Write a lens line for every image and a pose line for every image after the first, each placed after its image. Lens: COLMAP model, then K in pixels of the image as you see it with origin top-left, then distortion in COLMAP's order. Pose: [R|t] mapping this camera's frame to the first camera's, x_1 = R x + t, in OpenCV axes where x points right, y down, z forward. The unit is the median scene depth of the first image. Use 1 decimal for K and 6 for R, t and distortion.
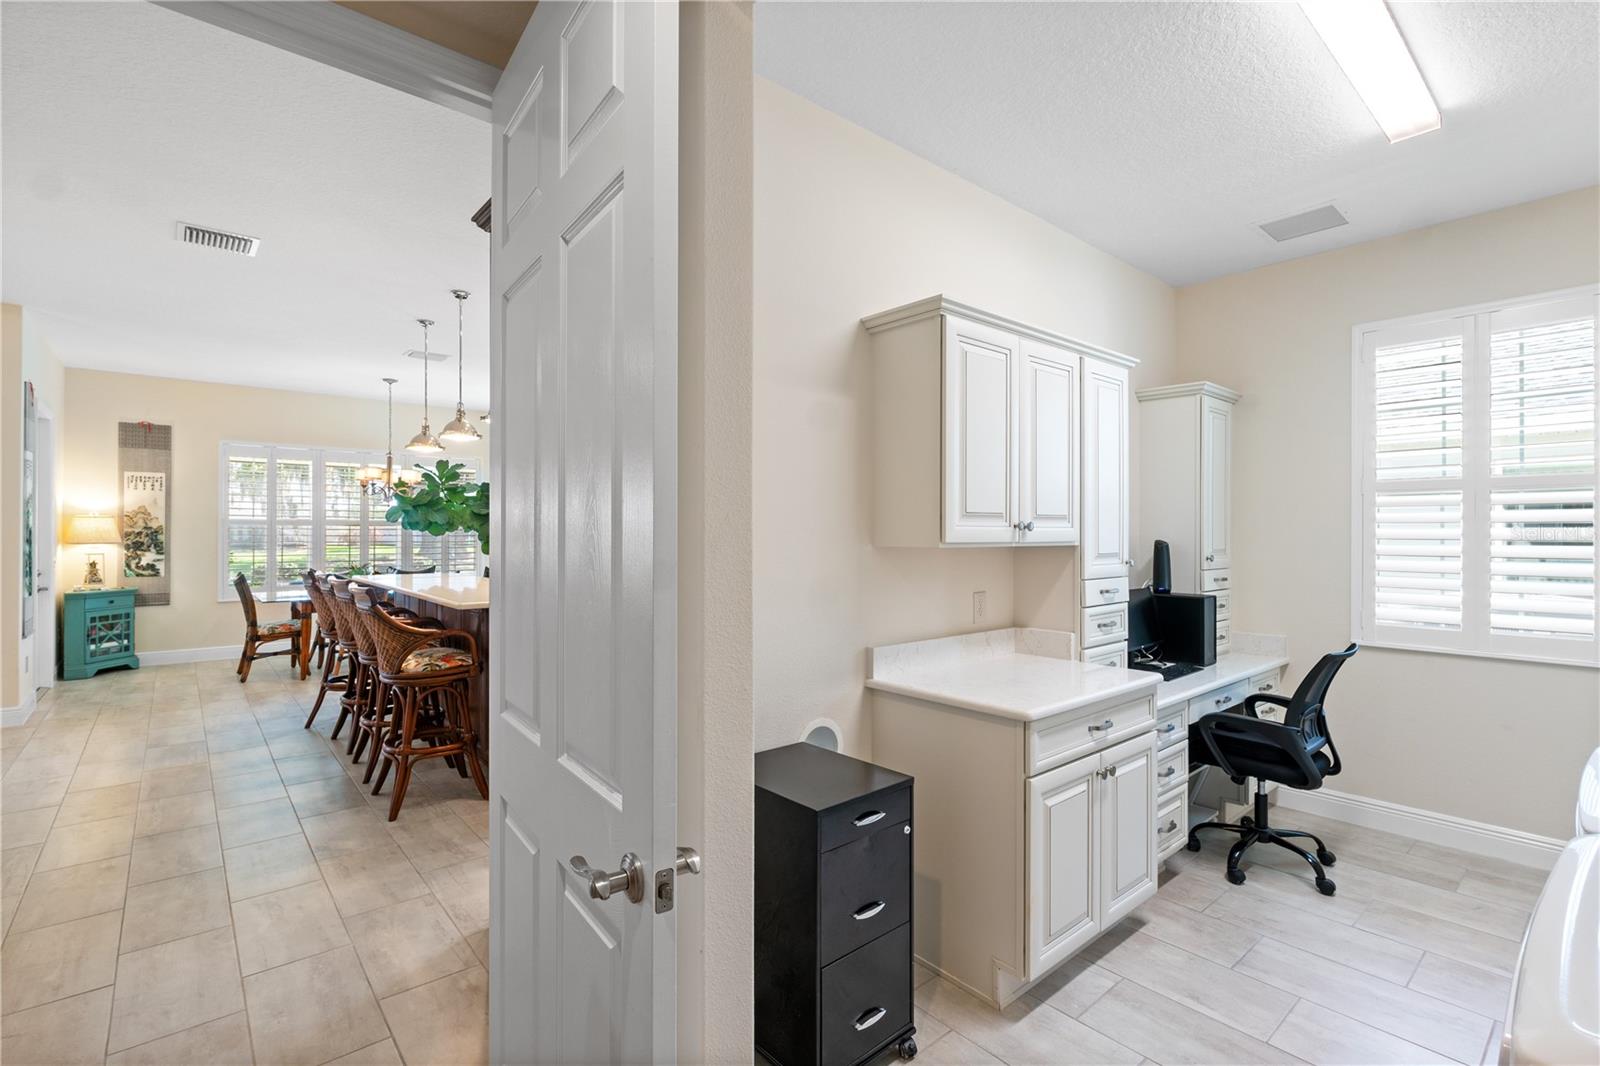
lens RADIAL K [[737.1, 0, 809.3], [0, 737.1, 528.0], [0, 0, 1]] dist [-0.011145, 0.002910]
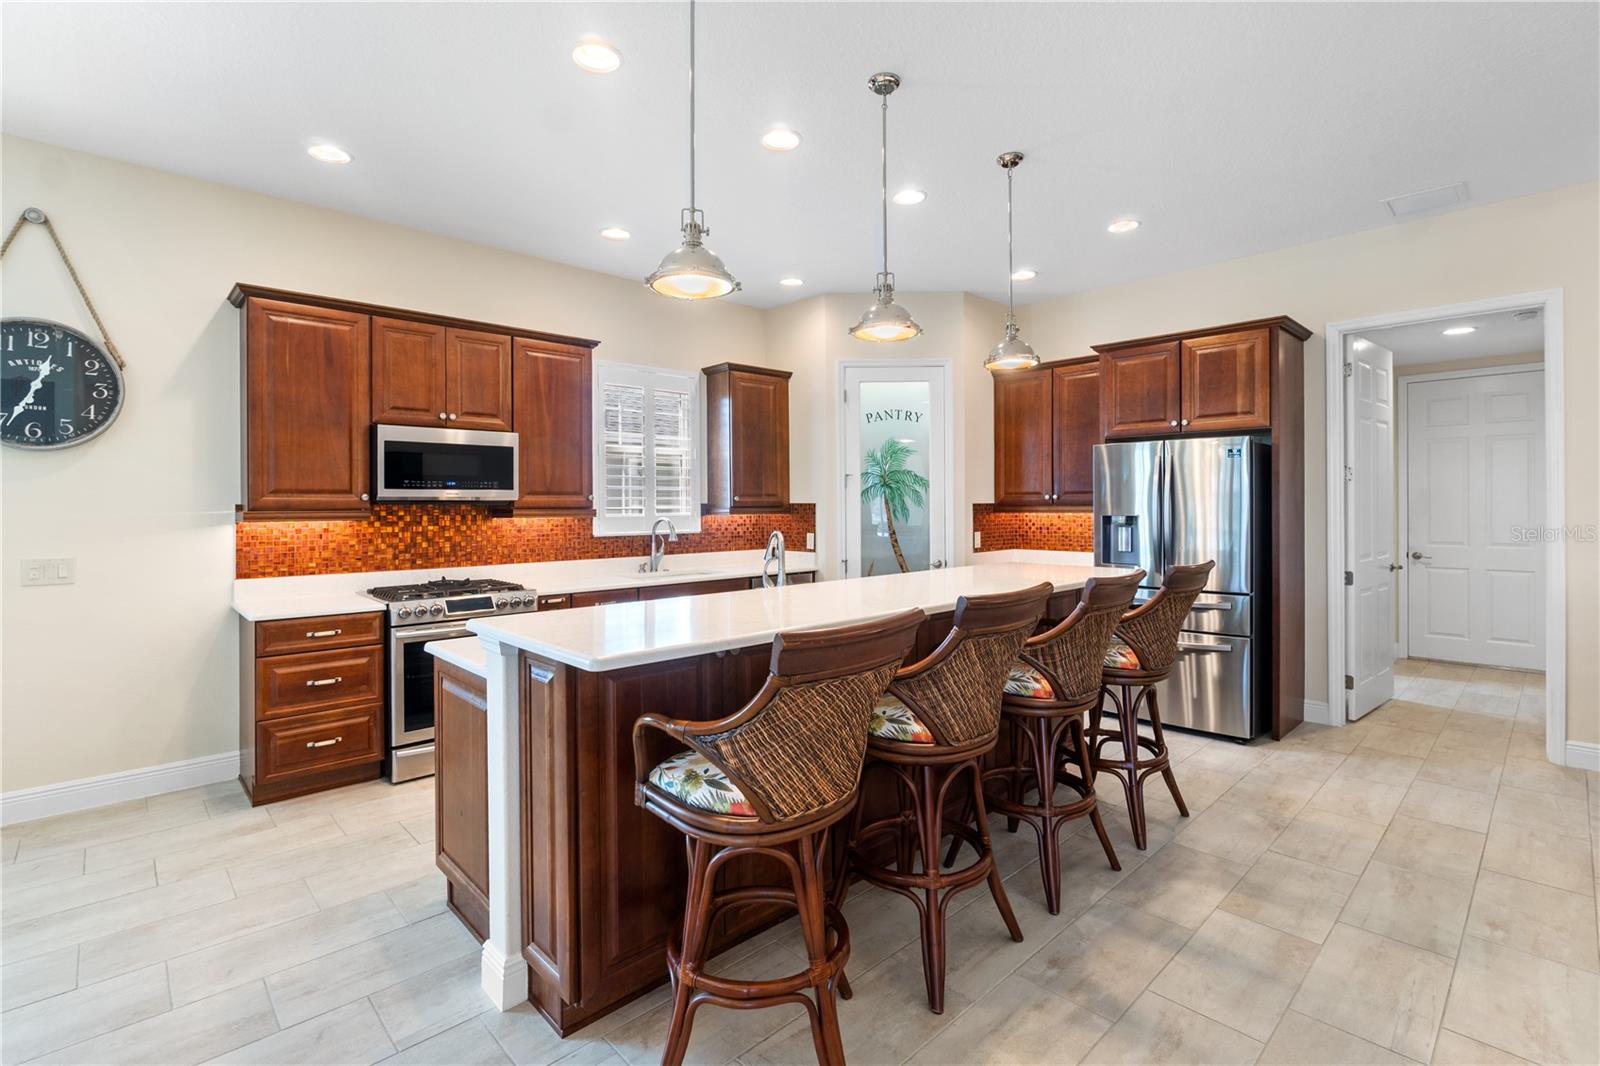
lens RADIAL K [[737.1, 0, 798.2], [0, 737.1, 508.1], [0, 0, 1]] dist [-0.011145, 0.002910]
pose [[-0.045963, -0.006605, 0.998921, -0.685360], [-0.004302, 0.999970, 0.006414, 0.005786], [-0.998934, -0.004003, -0.045990, 0.717312]]
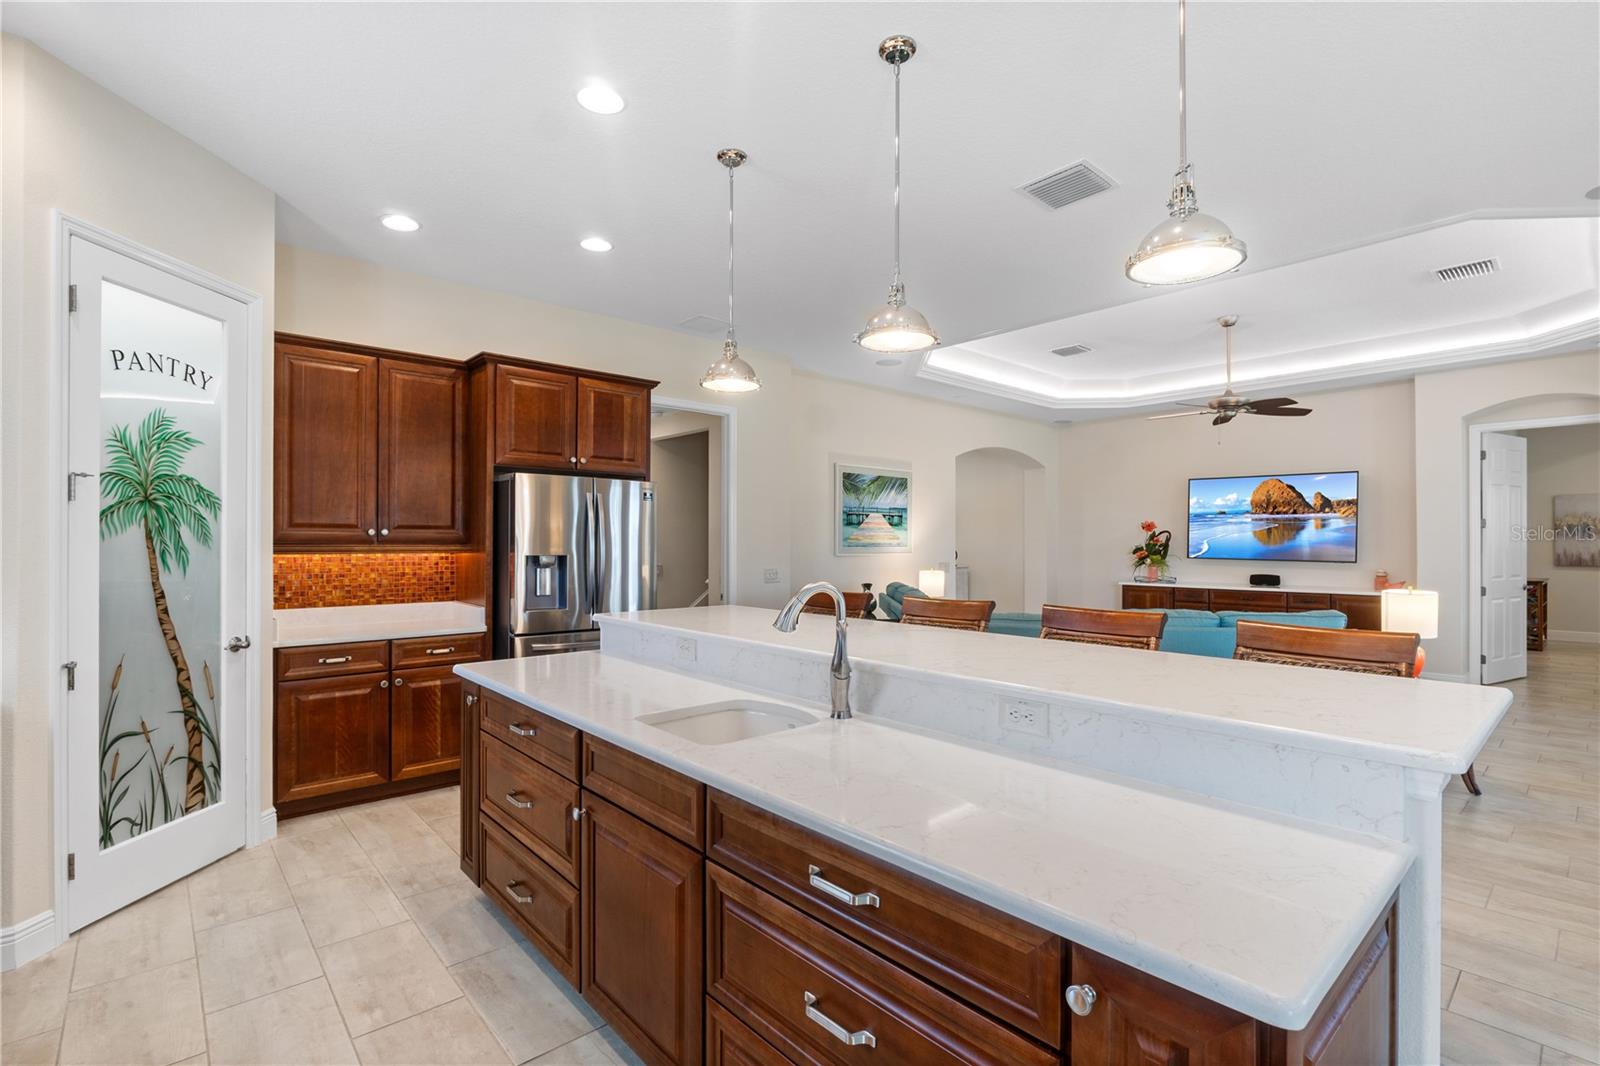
lens RADIAL K [[737.1, 0, 802.4], [0, 737.1, 540.7], [0, 0, 1]] dist [-0.011145, 0.002910]
pose [[-0.999766, -0.005925, -0.020789, -0.267723], [-0.005701, 0.999925, -0.010830, 0.008775], [0.020852, -0.010709, -0.999725, 0.972518]]
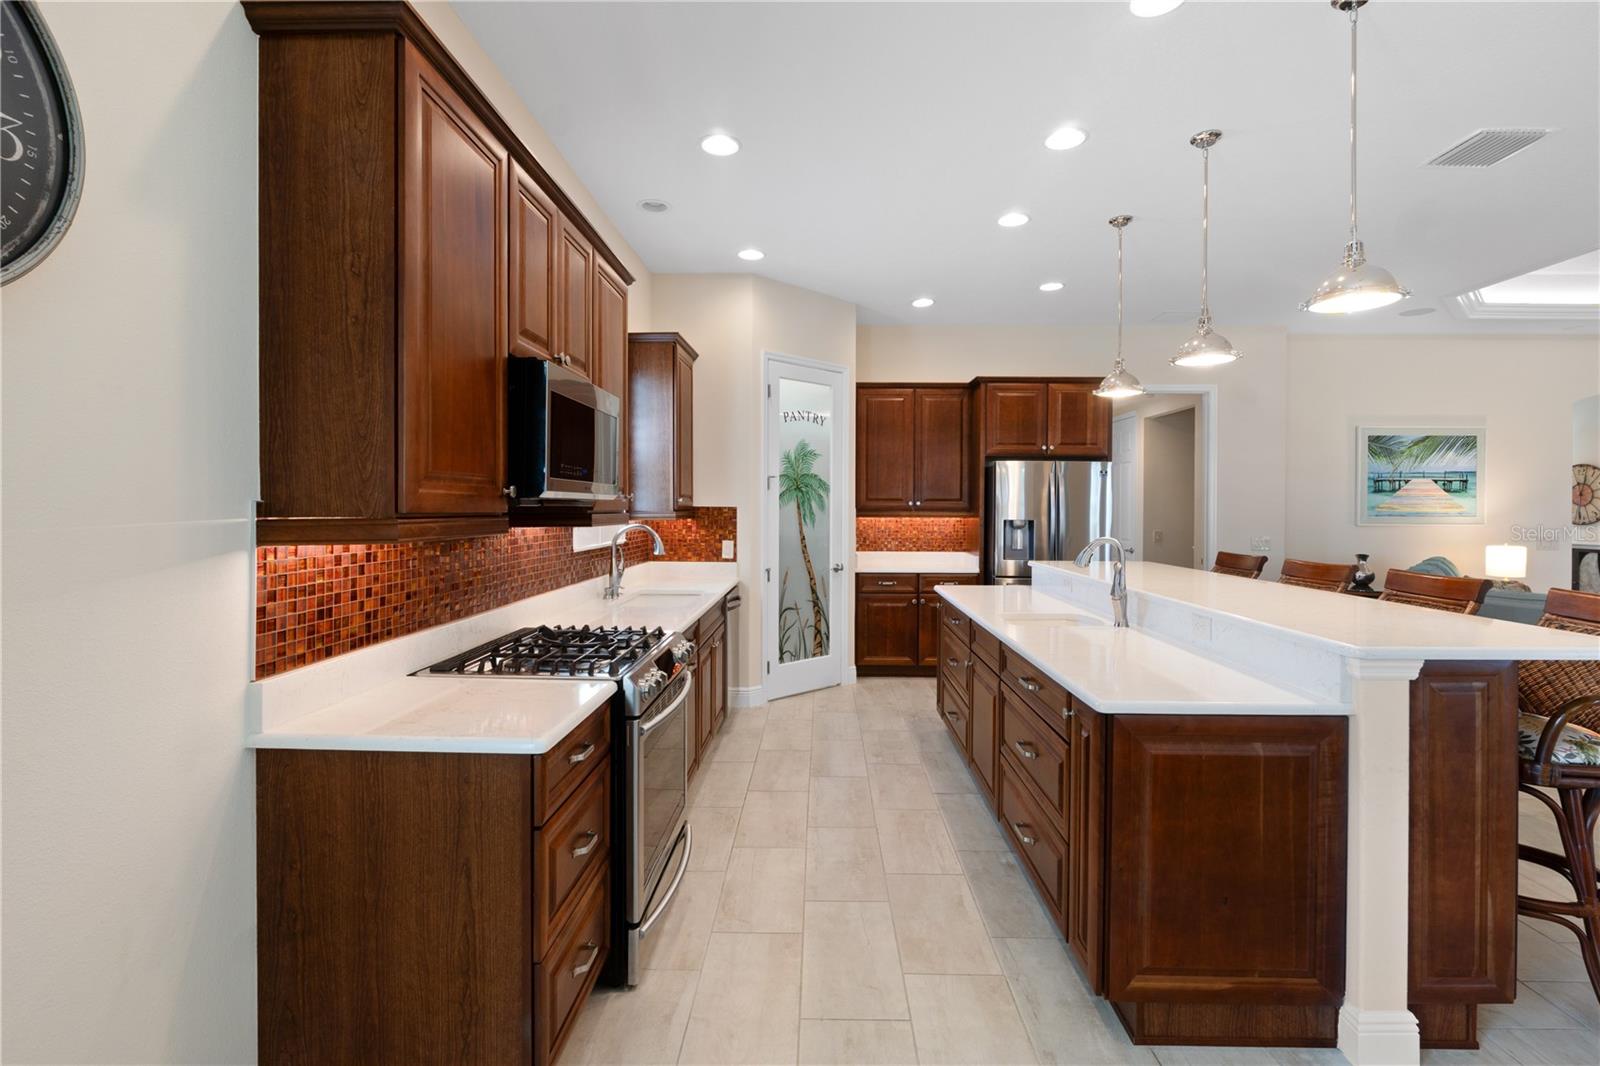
lens RADIAL K [[737.1, 0, 805.1], [0, 737.1, 511.0], [0, 0, 1]] dist [-0.011145, 0.002910]
pose [[-0.744022, -0.009139, 0.668093, -0.427028], [-0.012729, 0.999919, -0.000497, 0.008759], [-0.668034, -0.008874, -0.744078, 1.122533]]
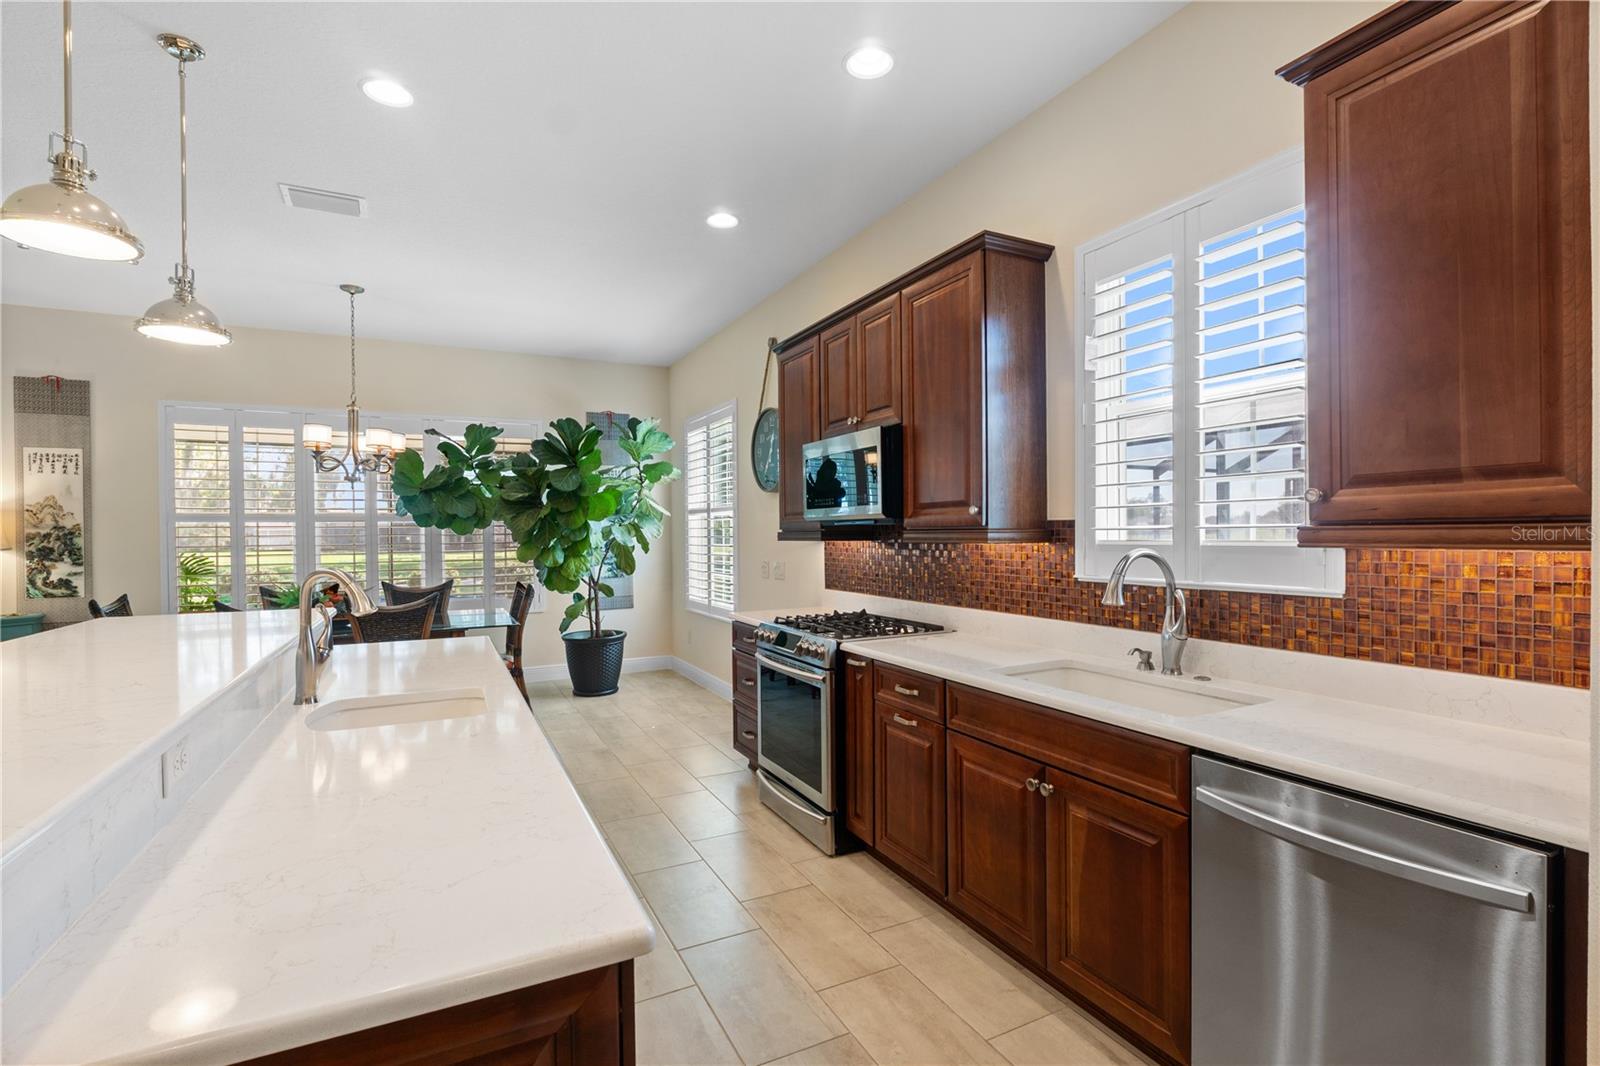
lens RADIAL K [[737.1, 0, 800.5], [0, 737.1, 536.4], [0, 0, 1]] dist [-0.011145, 0.002910]
pose [[0.970892, -0.010319, -0.239296, -0.050368], [0.013690, 0.999829, 0.012431, 0.009095], [0.239127, -0.015345, 0.970867, 0.492484]]
